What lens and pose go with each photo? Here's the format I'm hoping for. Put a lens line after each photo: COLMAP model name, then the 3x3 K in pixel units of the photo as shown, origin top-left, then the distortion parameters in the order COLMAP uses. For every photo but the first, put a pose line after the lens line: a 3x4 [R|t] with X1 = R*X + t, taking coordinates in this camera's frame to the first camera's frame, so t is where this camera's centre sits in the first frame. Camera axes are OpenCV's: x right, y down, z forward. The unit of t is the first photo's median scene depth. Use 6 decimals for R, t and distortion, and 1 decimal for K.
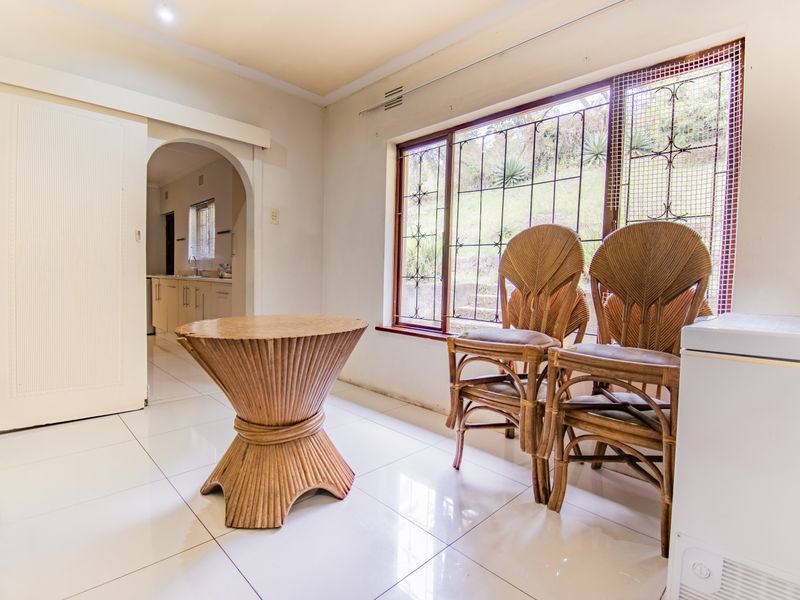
lens RADIAL K [[400.0, 0, 400.0], [0, 400.0, 300.0], [0, 0, 1]] dist [0.020525, -0.025918]
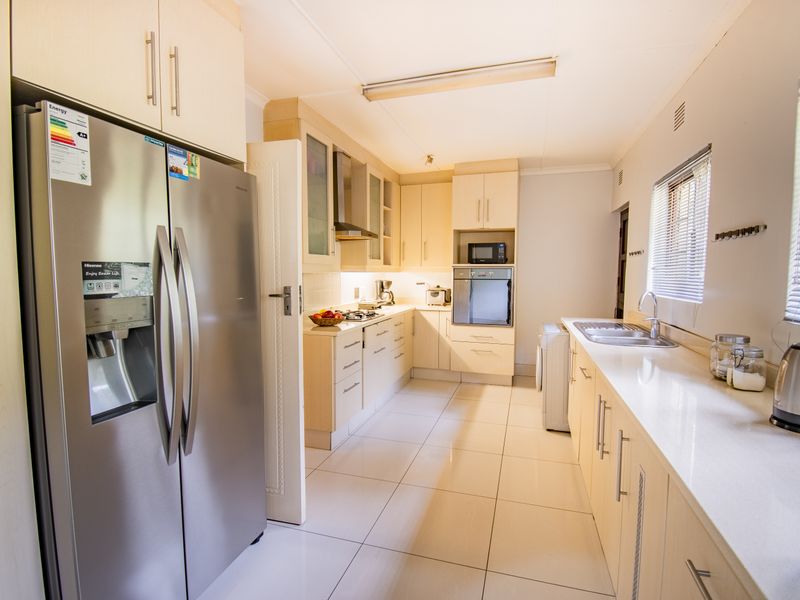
lens RADIAL K [[400.0, 0, 400.0], [0, 400.0, 300.0], [0, 0, 1]] dist [0.020525, -0.025918]
pose [[0.464166, 0.034528, -0.885075, -0.225279], [-0.032273, 0.999236, 0.022056, -0.091499], [0.885160, 0.018327, 0.464925, 0.492648]]
